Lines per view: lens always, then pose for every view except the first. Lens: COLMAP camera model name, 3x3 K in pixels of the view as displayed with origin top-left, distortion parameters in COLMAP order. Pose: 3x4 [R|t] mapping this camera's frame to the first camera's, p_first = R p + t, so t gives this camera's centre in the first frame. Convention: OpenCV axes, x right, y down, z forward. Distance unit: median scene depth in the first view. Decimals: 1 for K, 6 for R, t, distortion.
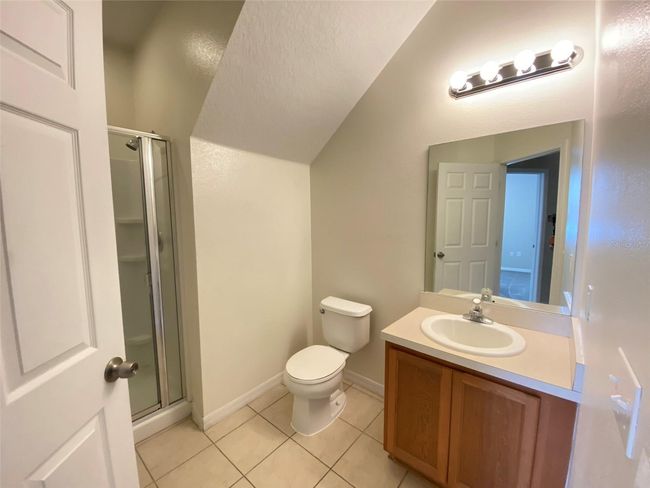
lens RADIAL K [[271.0, 0, 327.2], [0, 271.0, 245.2], [0, 0, 1]] dist [0.065772, -0.036151]
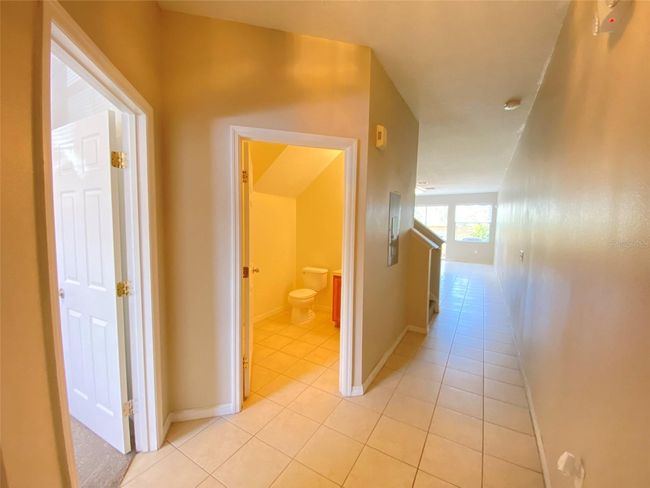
lens RADIAL K [[271.0, 0, 327.2], [0, 271.0, 245.2], [0, 0, 1]] dist [0.065772, -0.036151]
pose [[0.988929, 0.005115, 0.148304, -0.161447], [0.000975, 0.999160, -0.040966, 0.134744], [-0.148389, 0.040657, 0.988093, -1.131176]]
